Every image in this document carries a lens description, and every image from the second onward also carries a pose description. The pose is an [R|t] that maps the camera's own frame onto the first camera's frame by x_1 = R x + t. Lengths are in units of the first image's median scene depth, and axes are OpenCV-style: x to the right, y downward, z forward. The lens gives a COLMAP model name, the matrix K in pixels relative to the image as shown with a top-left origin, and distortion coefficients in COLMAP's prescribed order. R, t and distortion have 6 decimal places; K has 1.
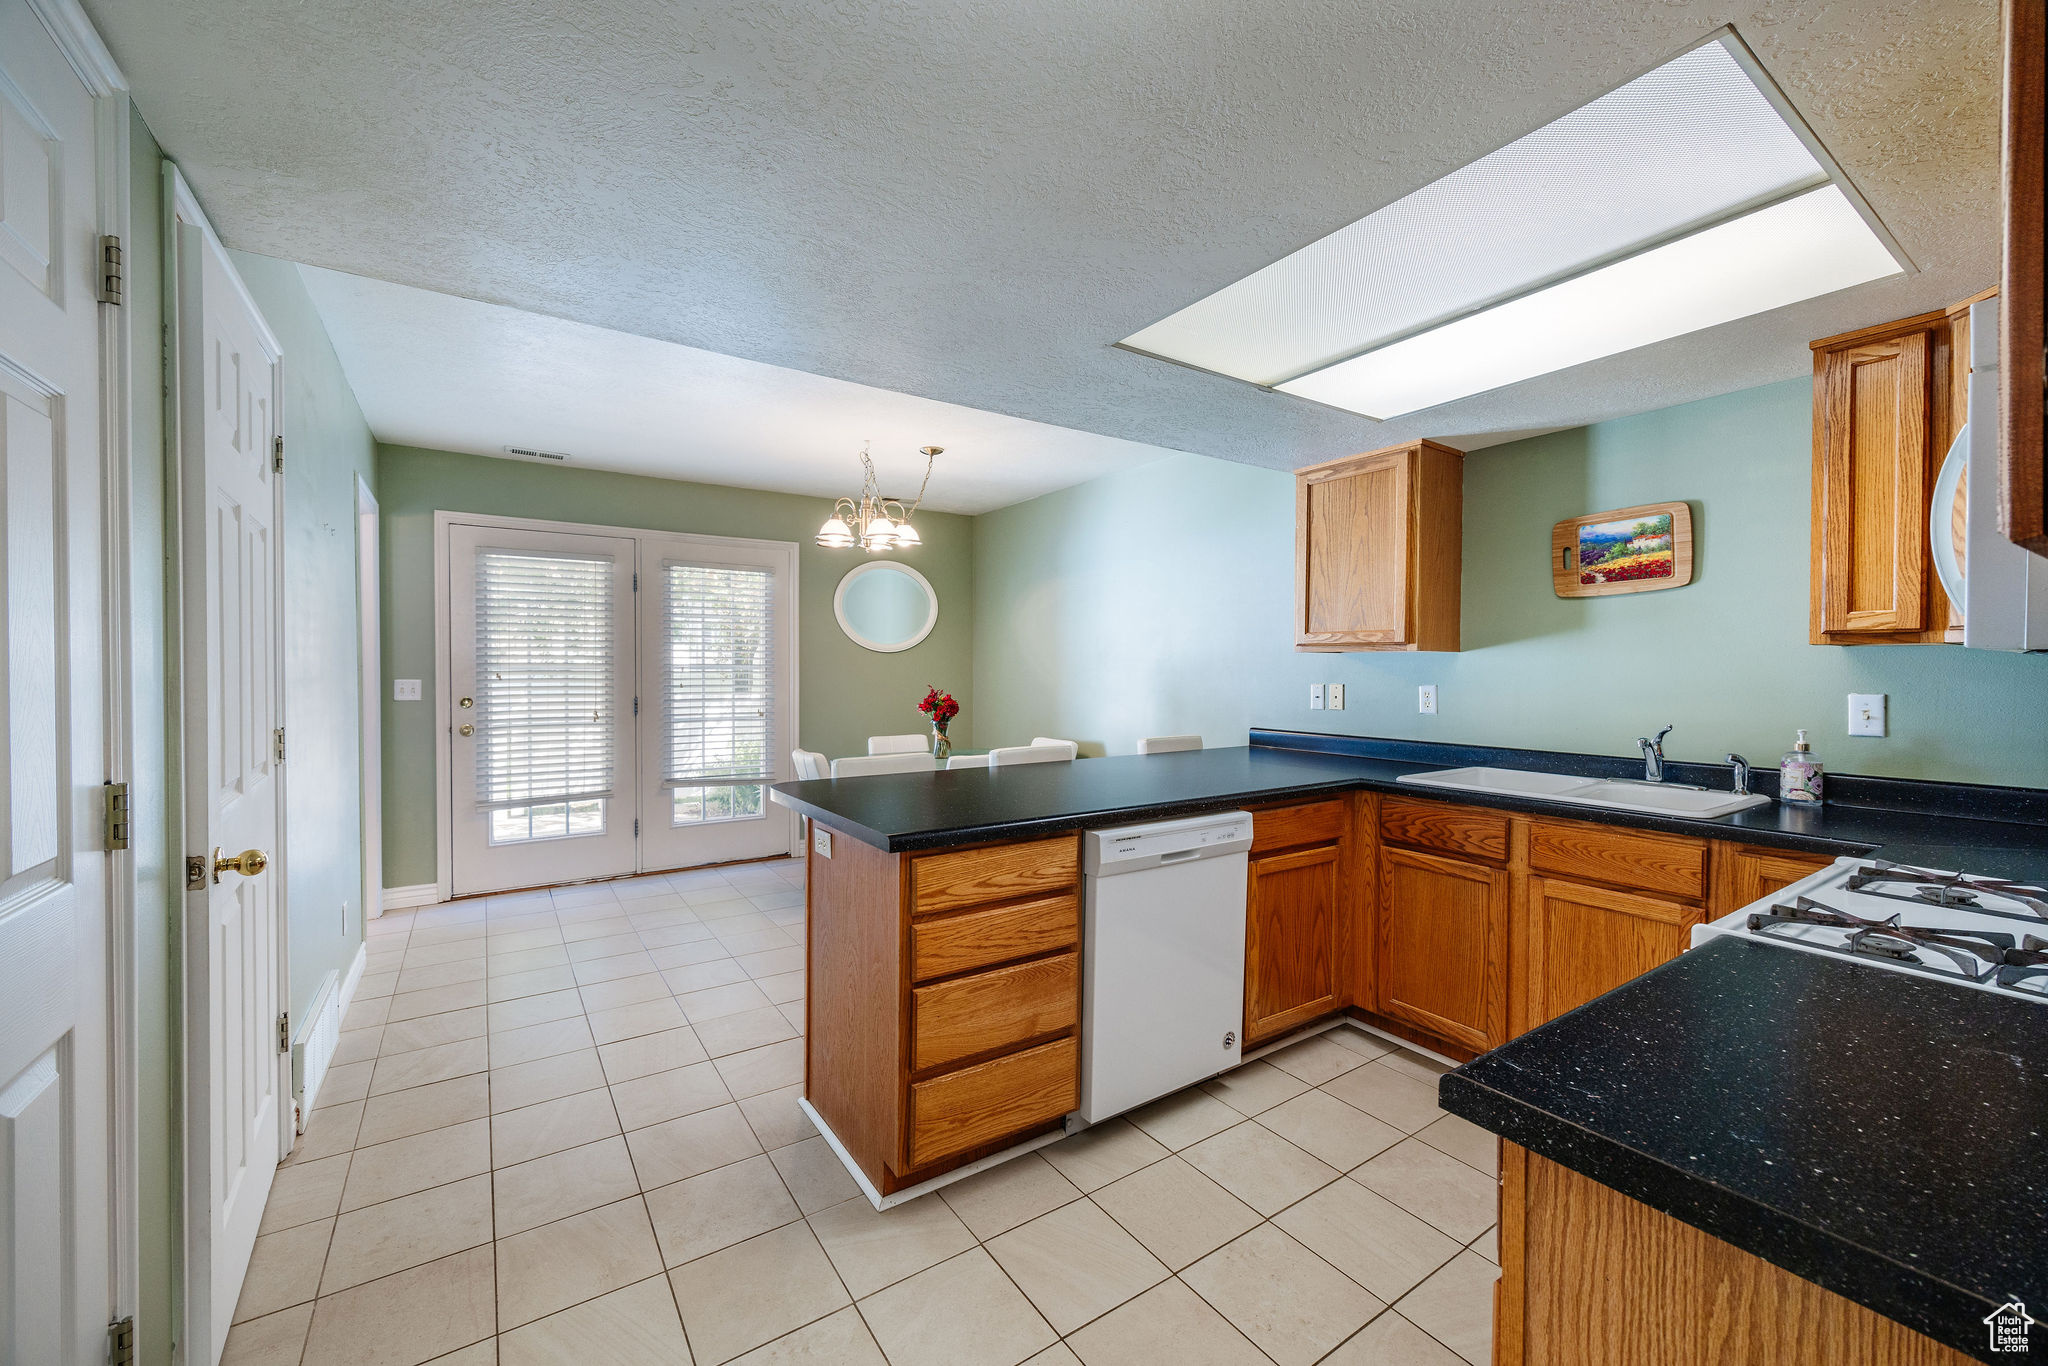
lens RADIAL K [[826.5, 0, 1050.0], [0, 826.5, 672.9], [0, 0, 1]] dist [0.000158, 0.000032]
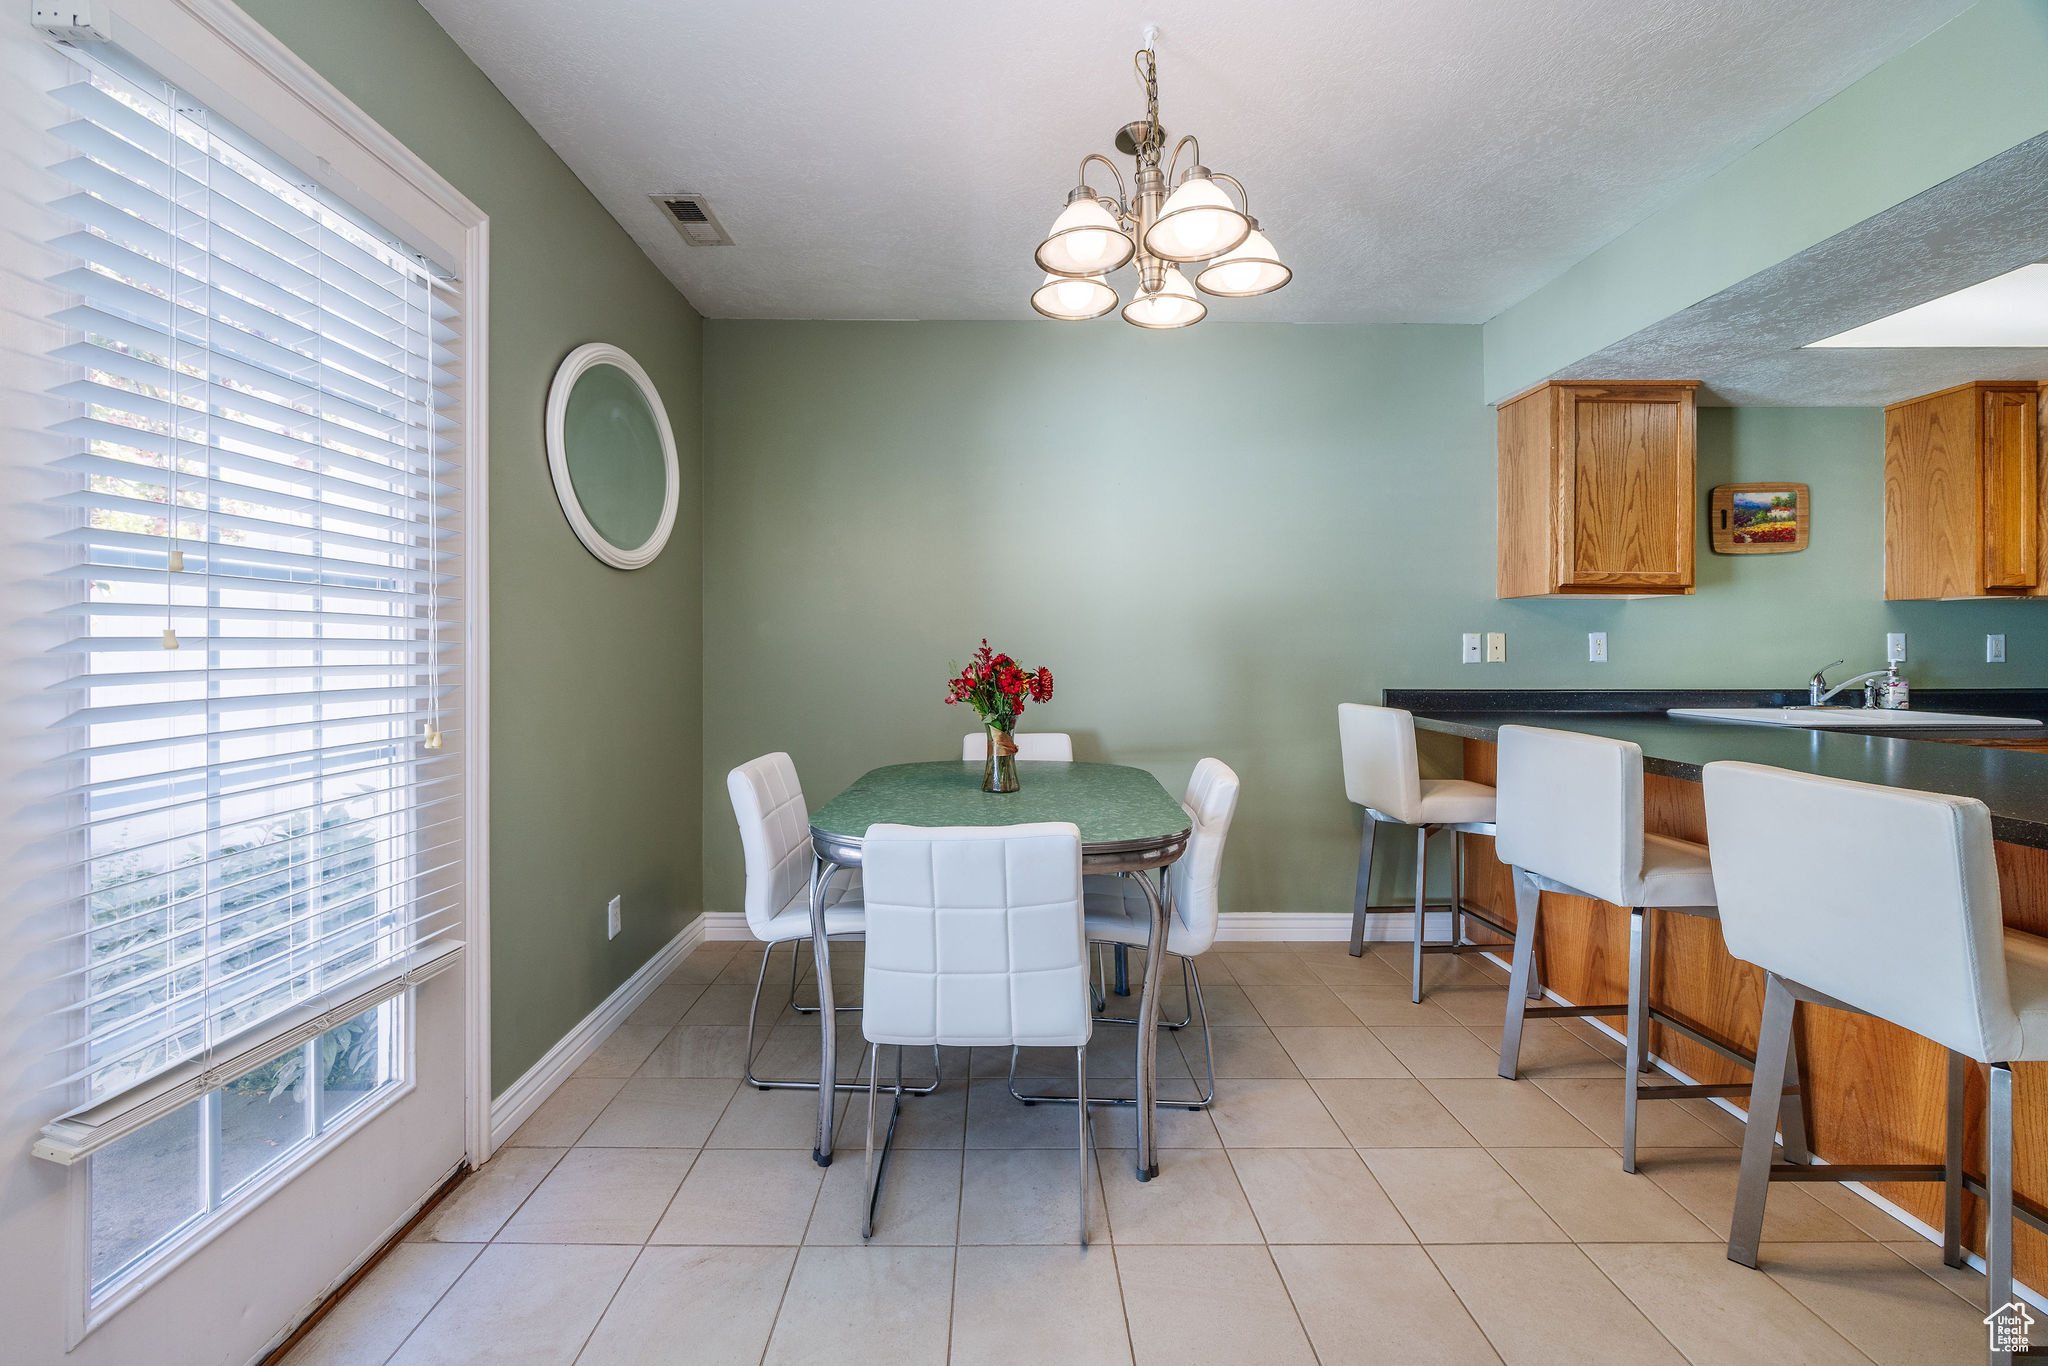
lens RADIAL K [[826.5, 0, 978.7], [0, 826.5, 649.3], [0, 0, 1]] dist [0.000158, 0.000032]
pose [[0.562727, -0.005490, 0.826624, -0.968358], [0.002173, 0.999984, 0.005161, 0.035014], [-0.826640, -0.001108, 0.562731, 1.312131]]
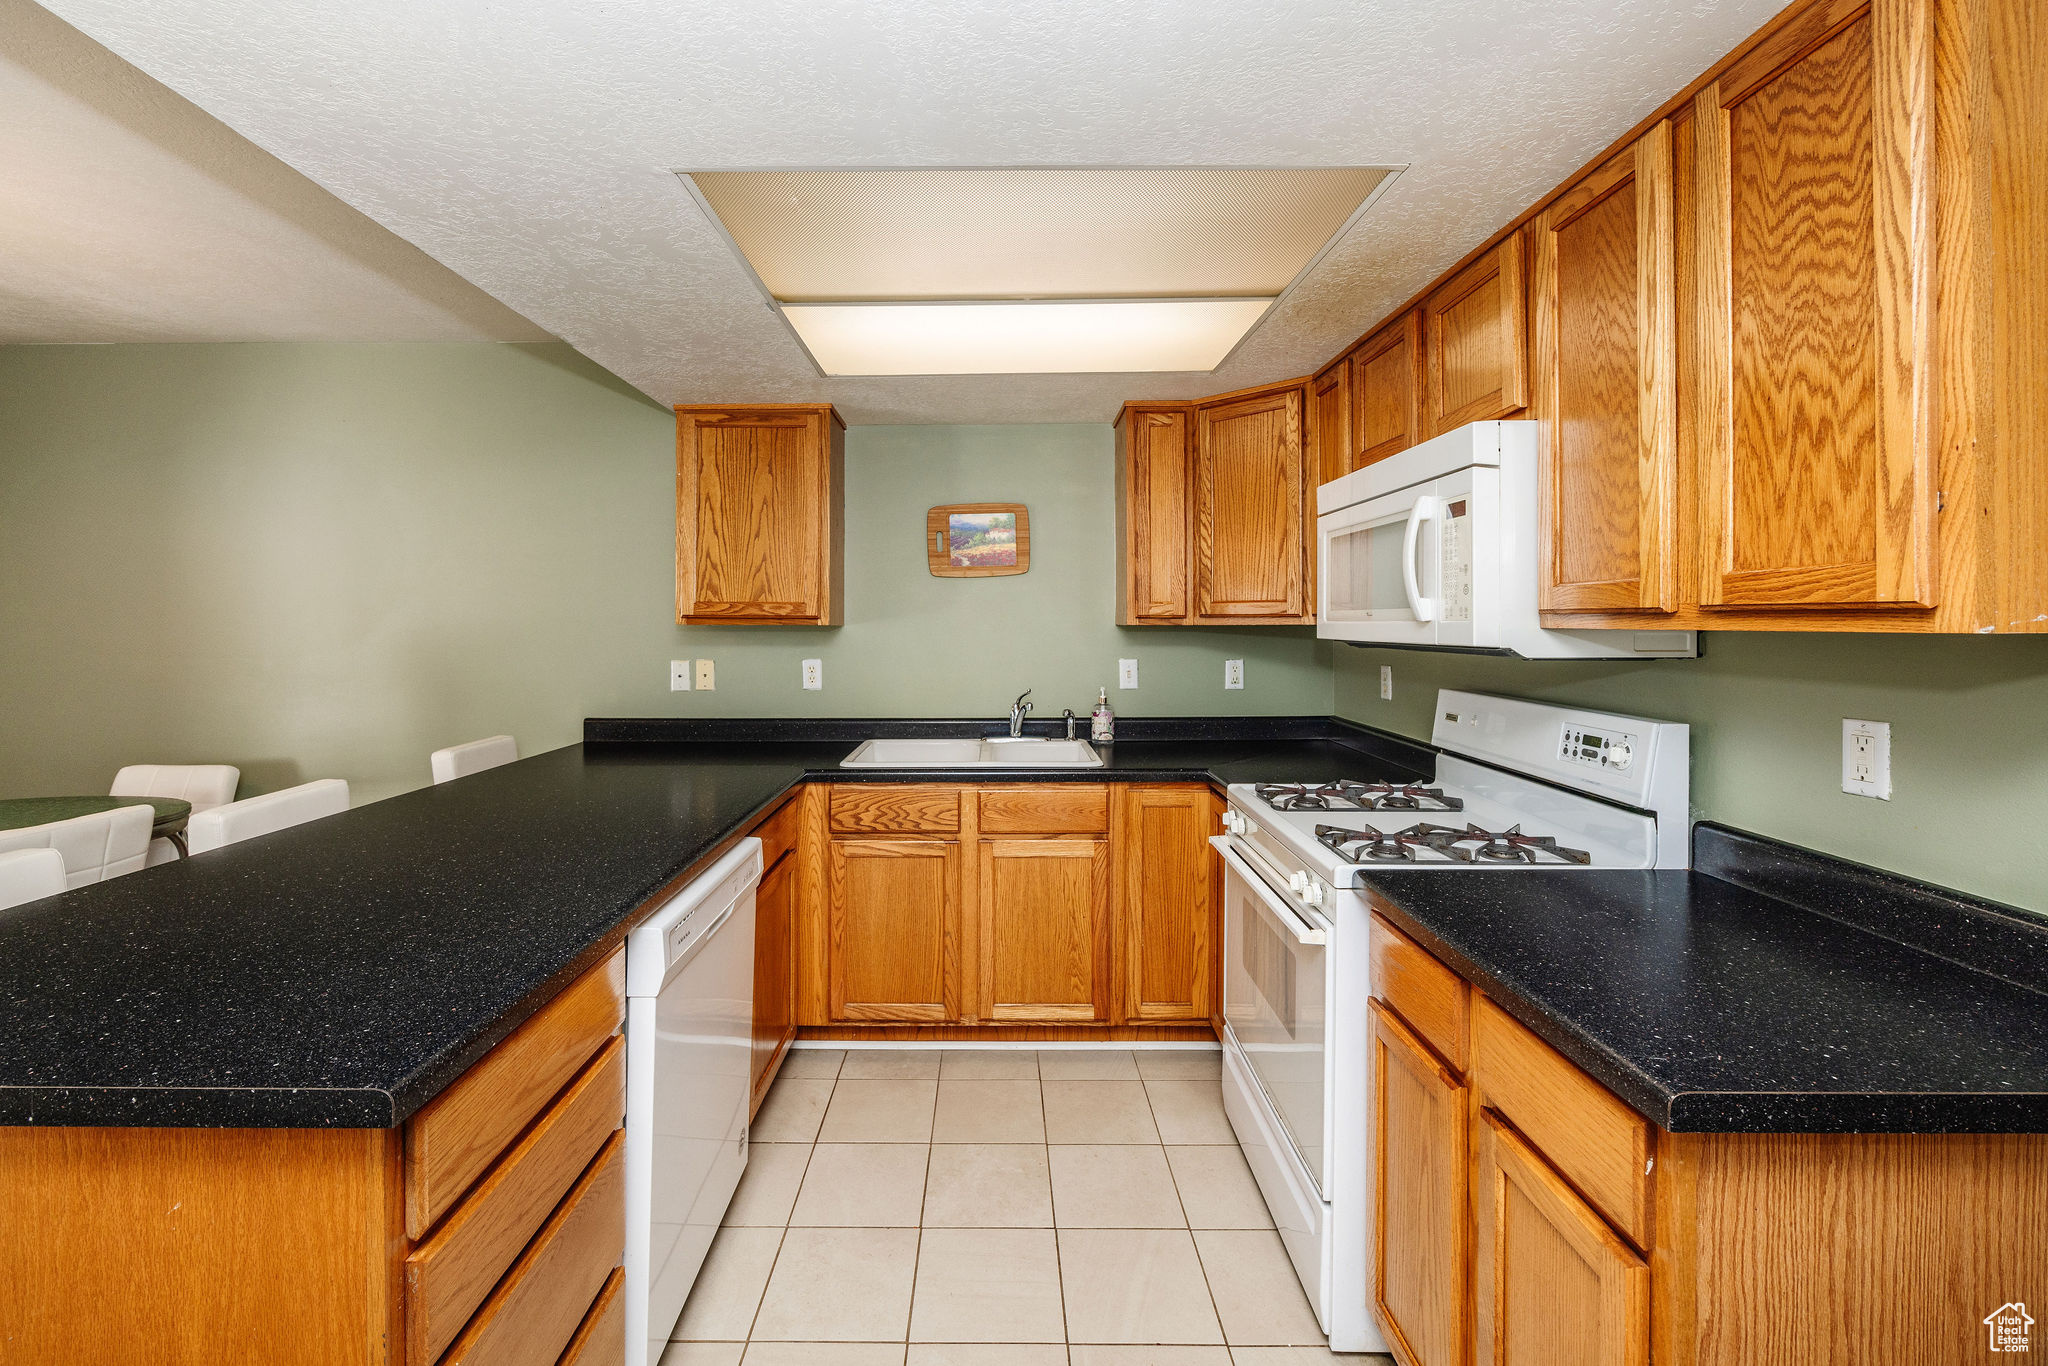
lens RADIAL K [[826.5, 0, 936.6], [0, 826.5, 622.7], [0, 0, 1]] dist [0.000158, 0.000032]
pose [[0.569062, -0.005975, 0.822273, -0.304921], [0.006199, 0.999976, 0.002976, -0.036831], [-0.822272, 0.003404, 0.569085, 0.409344]]
